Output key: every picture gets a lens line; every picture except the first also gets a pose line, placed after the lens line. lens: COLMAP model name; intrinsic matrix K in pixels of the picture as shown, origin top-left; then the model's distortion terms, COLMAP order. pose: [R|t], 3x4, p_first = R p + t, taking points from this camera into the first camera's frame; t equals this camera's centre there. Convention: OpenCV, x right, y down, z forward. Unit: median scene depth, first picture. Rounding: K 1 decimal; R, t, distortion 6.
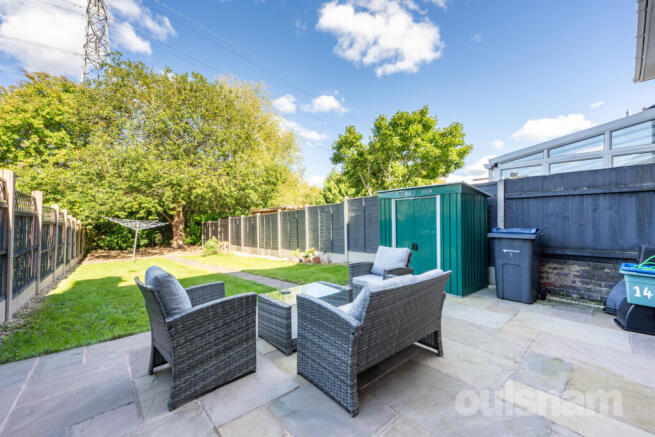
lens RADIAL K [[258.7, 0, 328.0], [0, 258.7, 218.5], [0, 0, 1]] dist [0.001004, 0.000192]
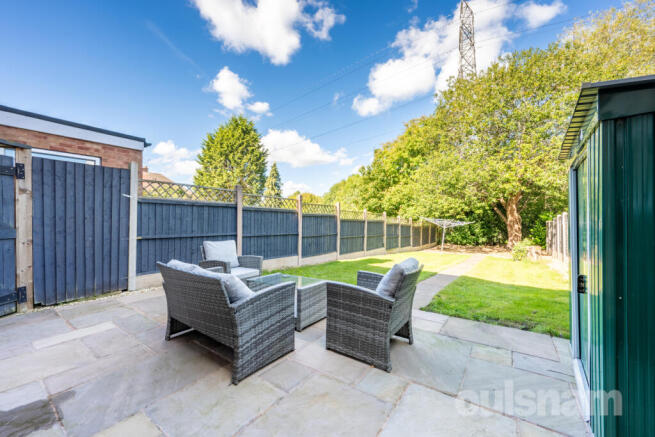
lens RADIAL K [[258.7, 0, 328.0], [0, 258.7, 218.3], [0, 0, 1]] dist [0.001004, 0.000192]
pose [[0.238146, -0.004663, -0.971218, 0.224439], [0.005831, 0.999977, -0.003371, 0.003996], [0.971212, -0.004861, 0.238168, 0.192010]]
